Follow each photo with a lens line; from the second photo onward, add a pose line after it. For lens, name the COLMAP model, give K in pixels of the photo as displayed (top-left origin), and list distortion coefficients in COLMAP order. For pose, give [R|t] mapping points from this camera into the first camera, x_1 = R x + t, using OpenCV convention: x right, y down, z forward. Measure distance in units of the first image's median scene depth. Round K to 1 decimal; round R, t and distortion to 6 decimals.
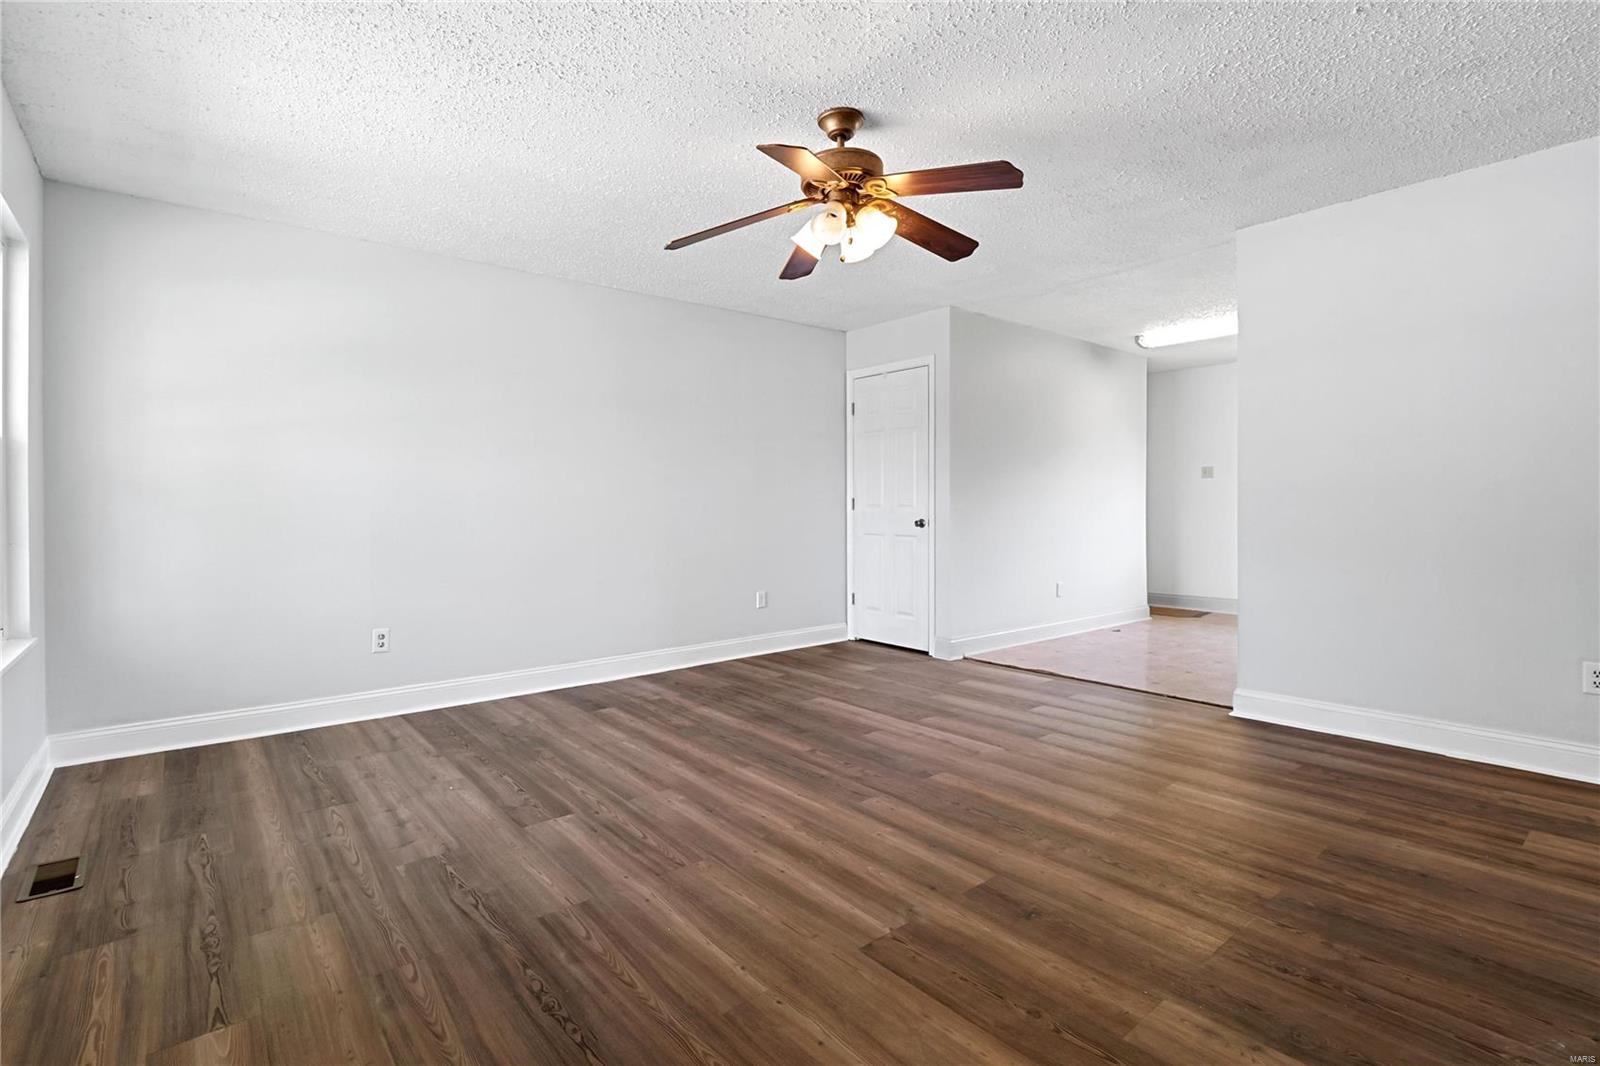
lens RADIAL K [[767.3, 0, 798.4], [0, 767.3, 524.7], [0, 0, 1]] dist [-0.013235, -0.000618]
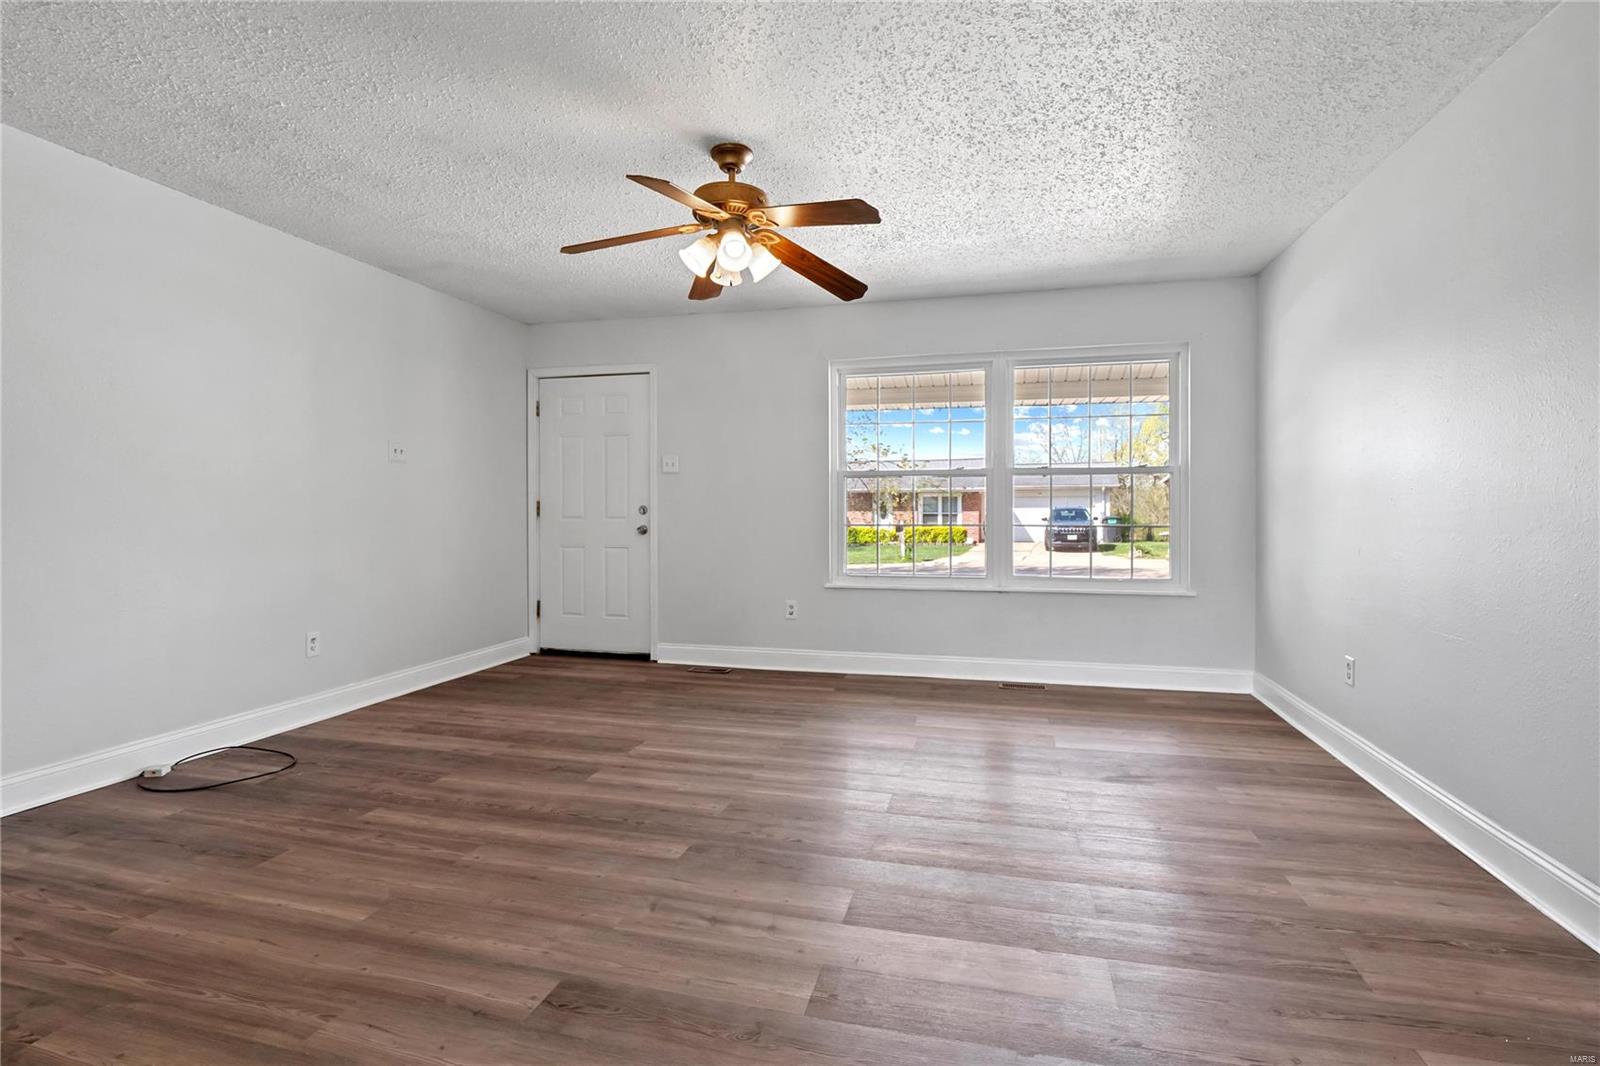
lens RADIAL K [[767.3, 0, 801.6], [0, 767.3, 524.8], [0, 0, 1]] dist [-0.013235, -0.000618]
pose [[-0.810379, 0.018947, -0.585600, 0.776511], [-0.008644, 0.998982, 0.044283, -0.071560], [0.585843, 0.040948, -0.809390, 2.444593]]
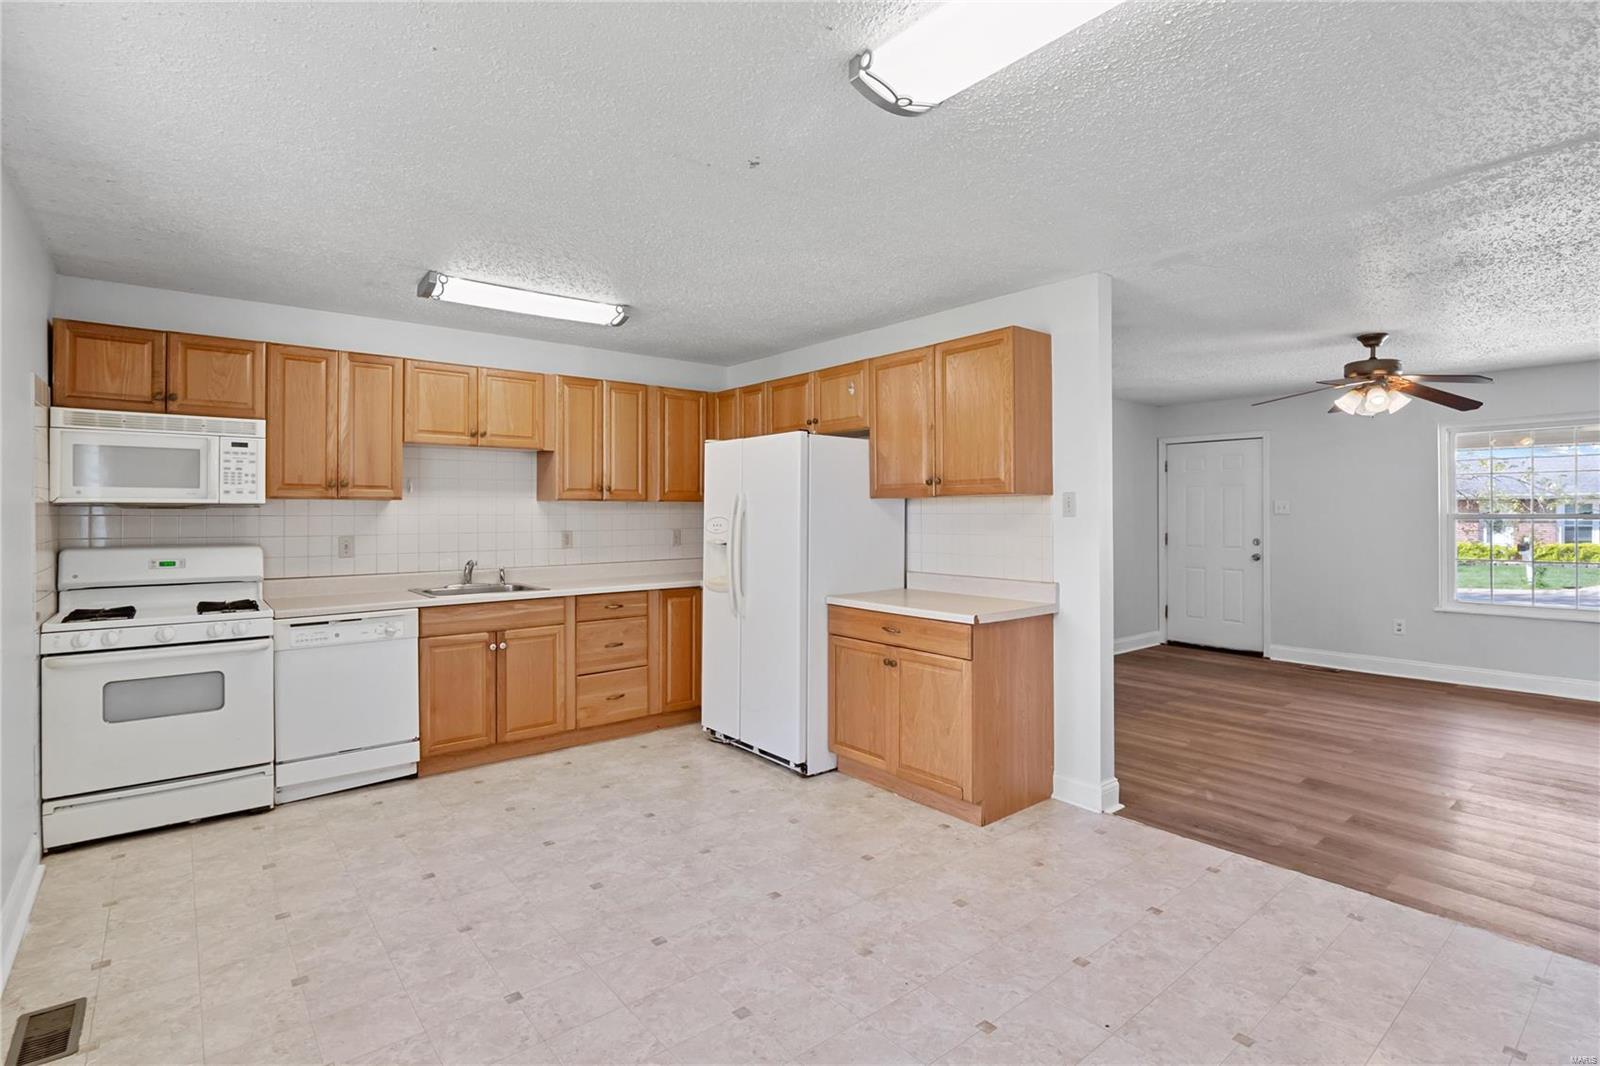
lens RADIAL K [[767.3, 0, 798.6], [0, 767.3, 511.8], [0, 0, 1]] dist [-0.013235, -0.000618]
pose [[-0.999886, 0.008988, 0.012150, 1.690693], [0.009227, 0.999763, 0.019707, -0.222441], [-0.011970, 0.019817, -0.999732, 3.456520]]
